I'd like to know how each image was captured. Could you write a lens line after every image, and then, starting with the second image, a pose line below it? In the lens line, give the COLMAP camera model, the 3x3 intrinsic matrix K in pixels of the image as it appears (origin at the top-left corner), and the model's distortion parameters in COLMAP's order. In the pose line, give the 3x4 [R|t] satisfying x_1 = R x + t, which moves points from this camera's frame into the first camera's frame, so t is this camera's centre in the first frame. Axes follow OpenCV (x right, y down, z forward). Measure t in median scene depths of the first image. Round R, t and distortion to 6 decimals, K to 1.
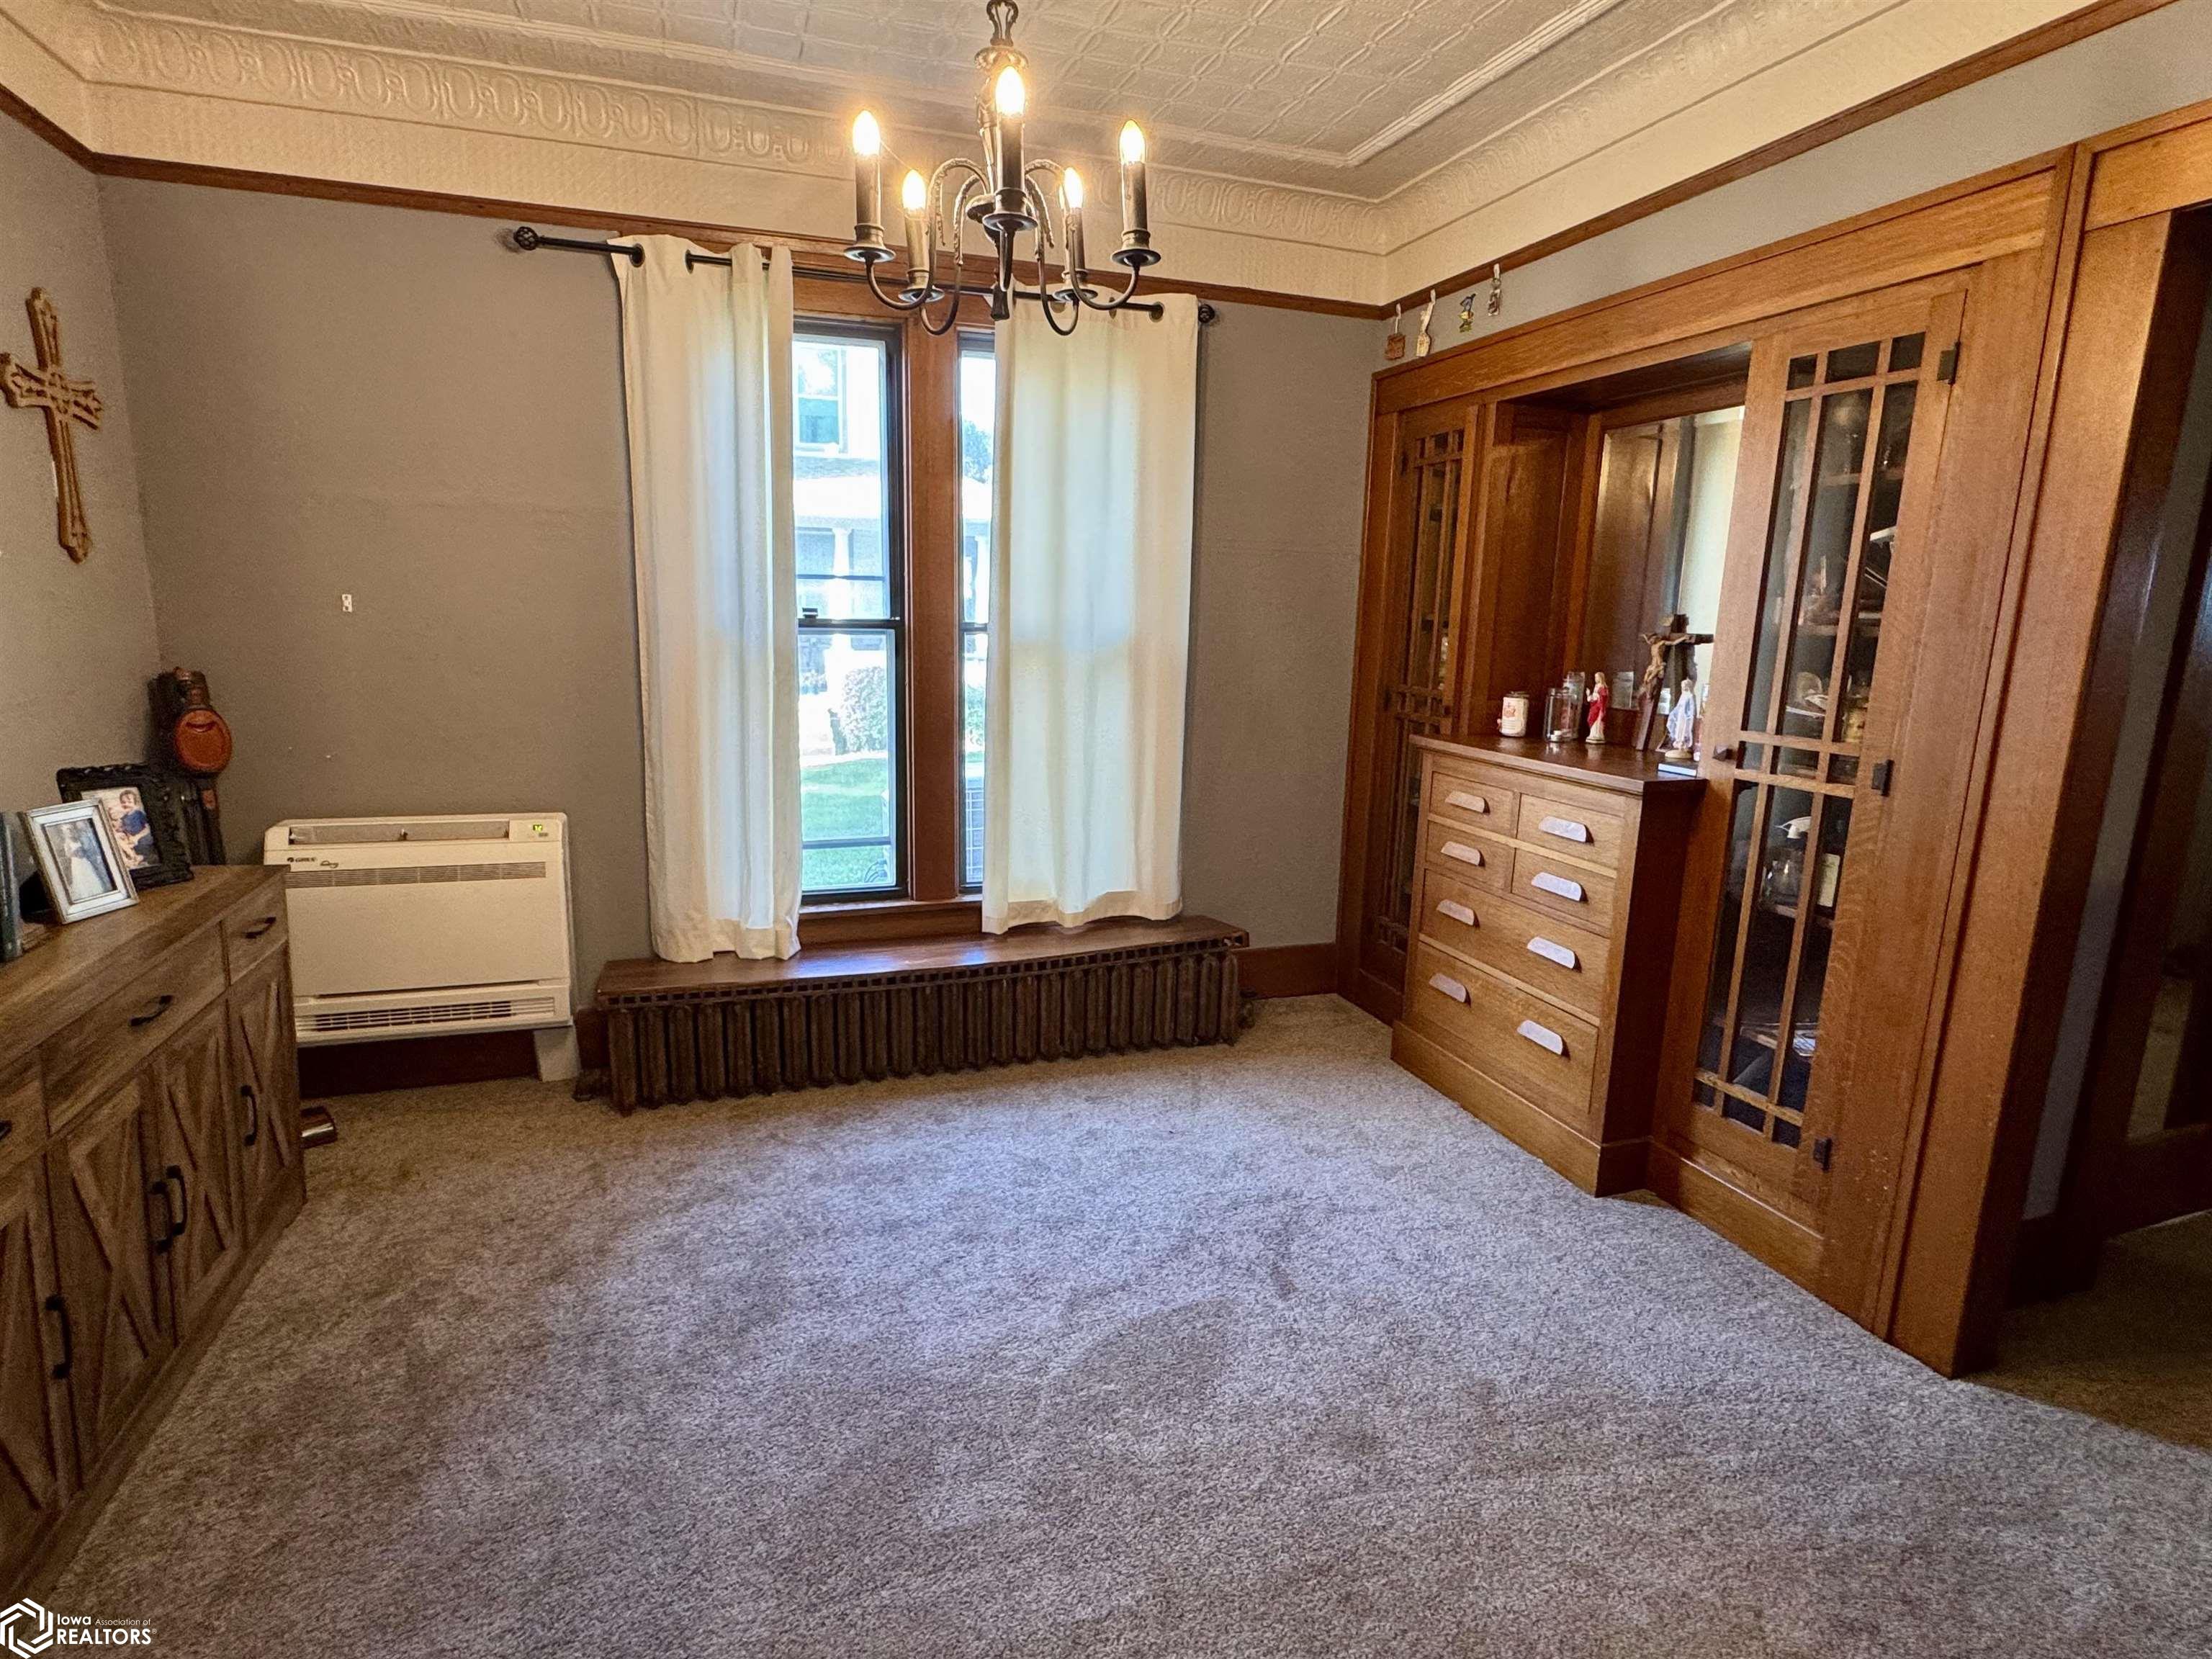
lens RADIAL K [[1142.5, 0, 1098.8], [0, 1142.5, 819.8], [0, 0, 1]] dist [-0.001260, -0.000476]
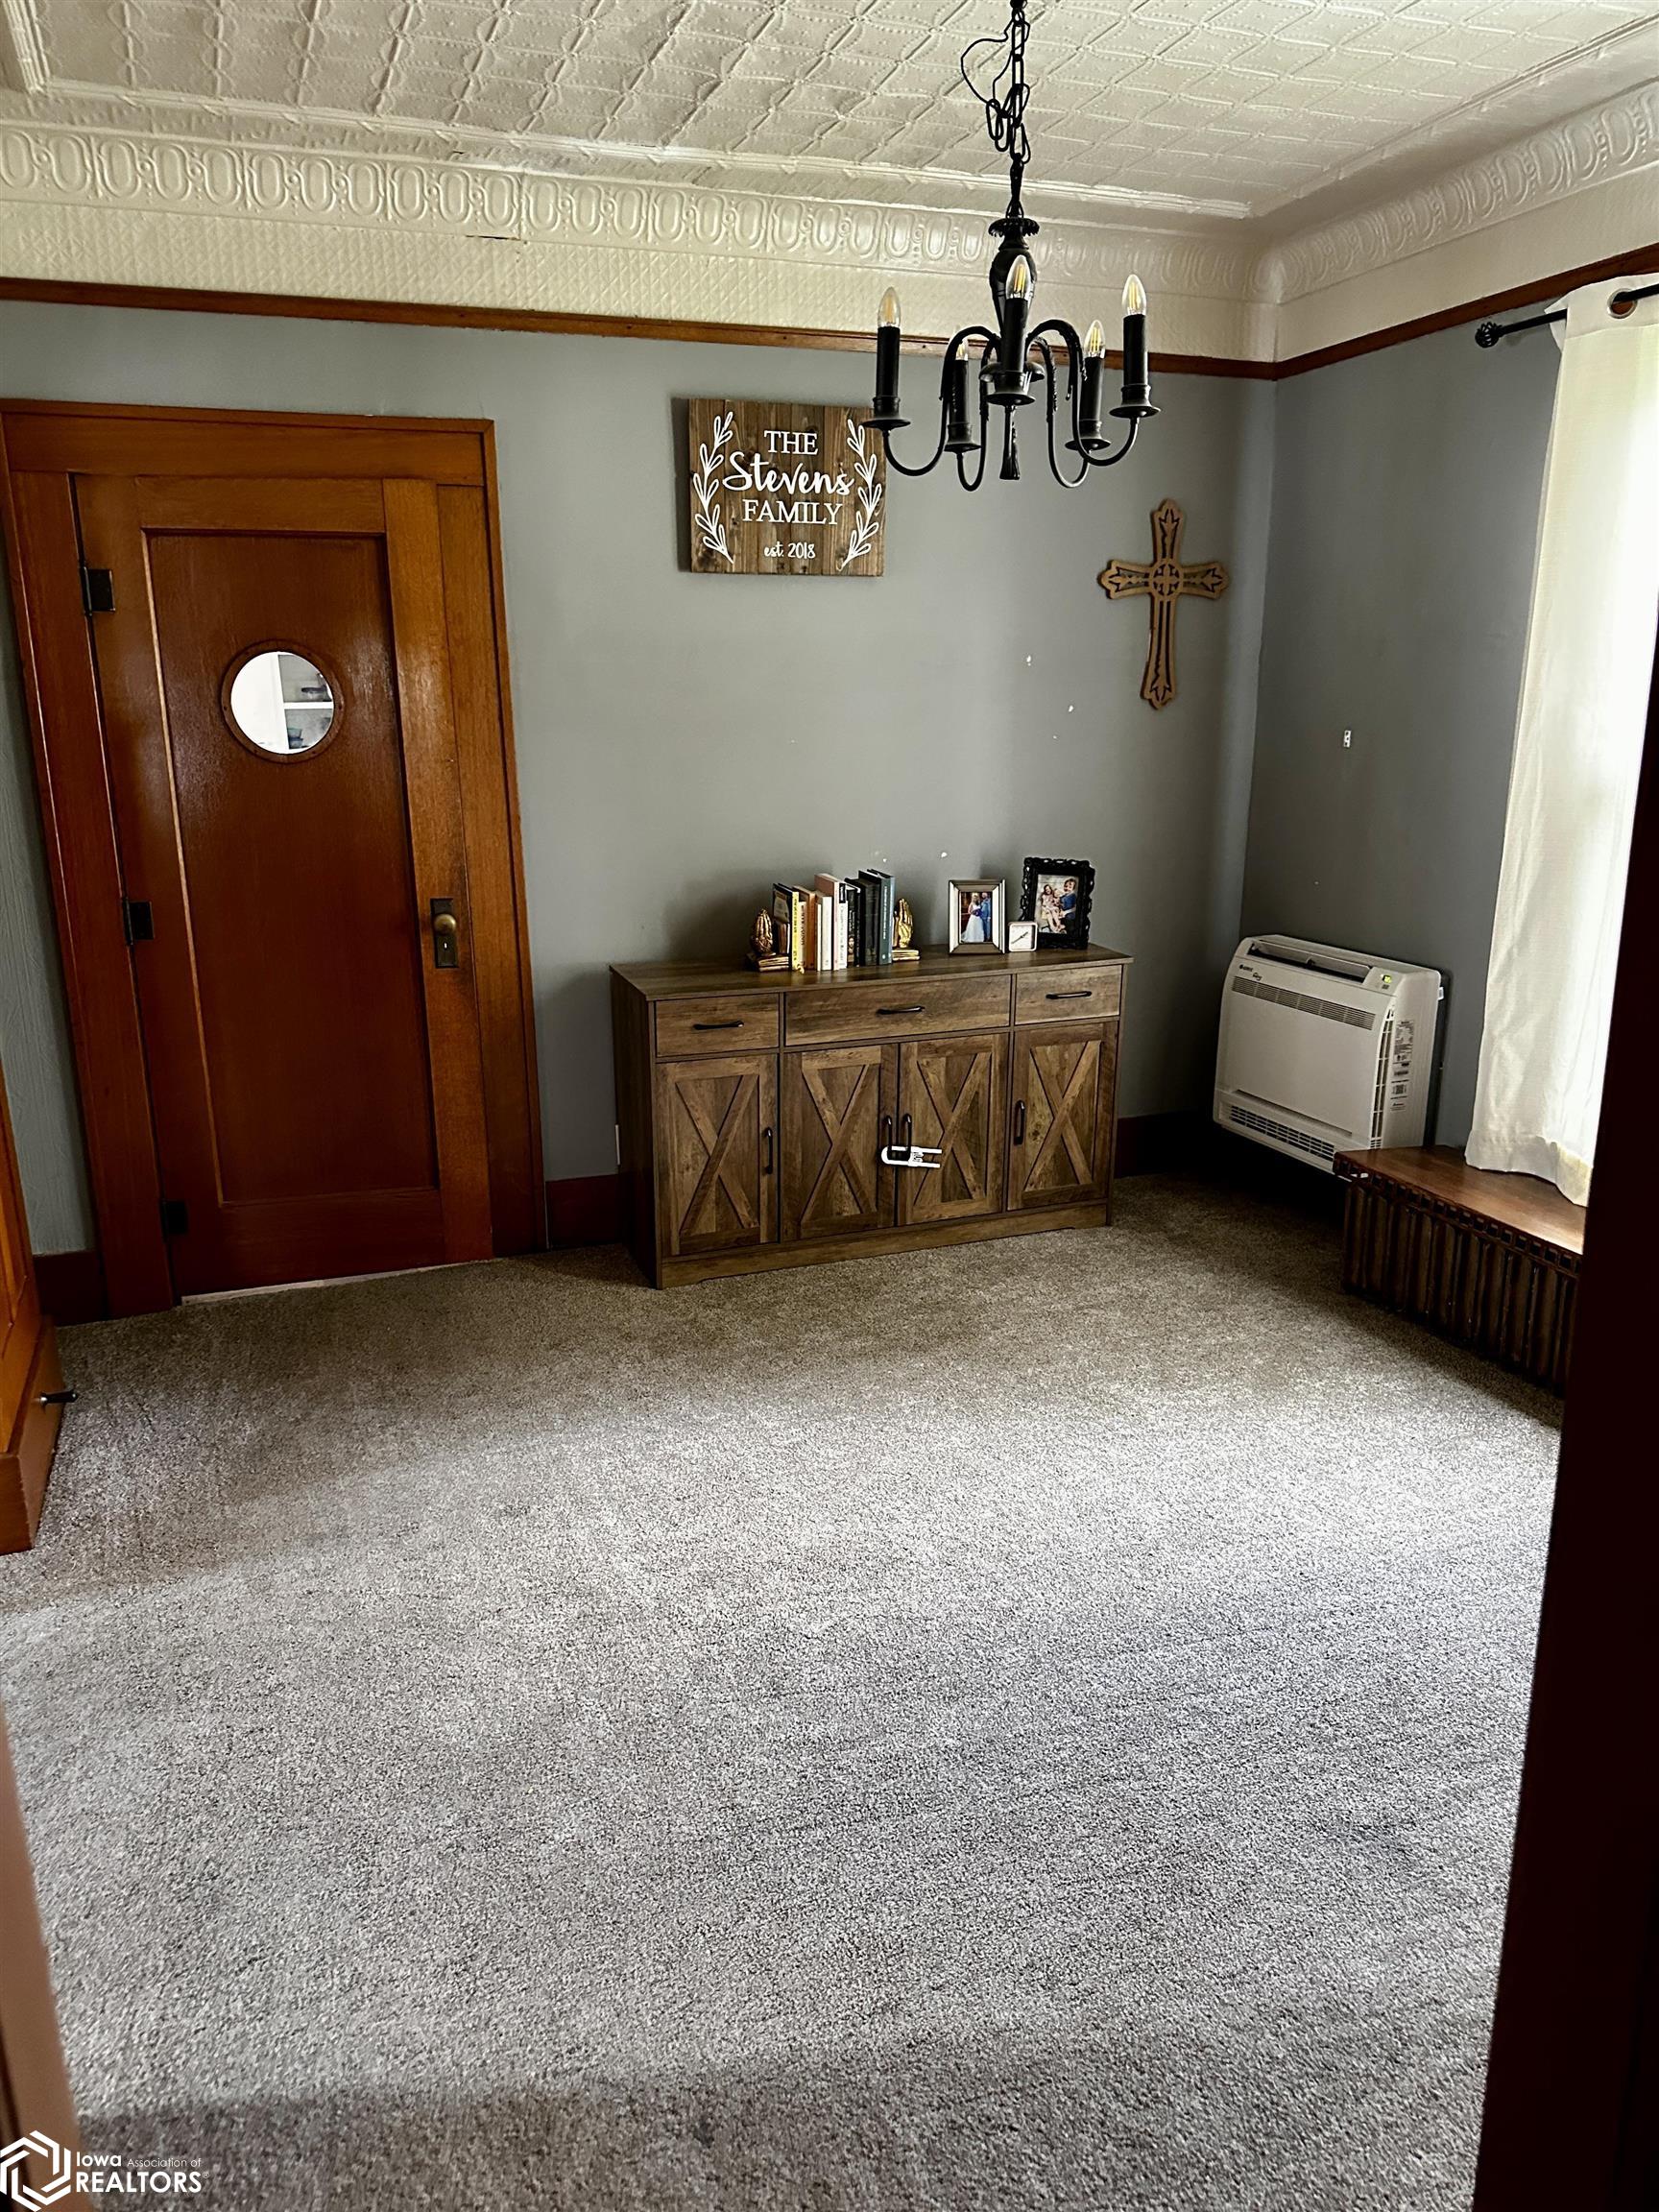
lens RADIAL K [[1544.5, 0, 809.0], [0, 1544.5, 1105.2], [0, 0, 1]] dist [0.146700, -0.233359]
pose [[0.040464, 0.228299, -0.972750, 0.839000], [-0.174700, 0.960167, 0.218079, -0.099077], [0.983790, 0.161115, 0.078736, 0.468898]]
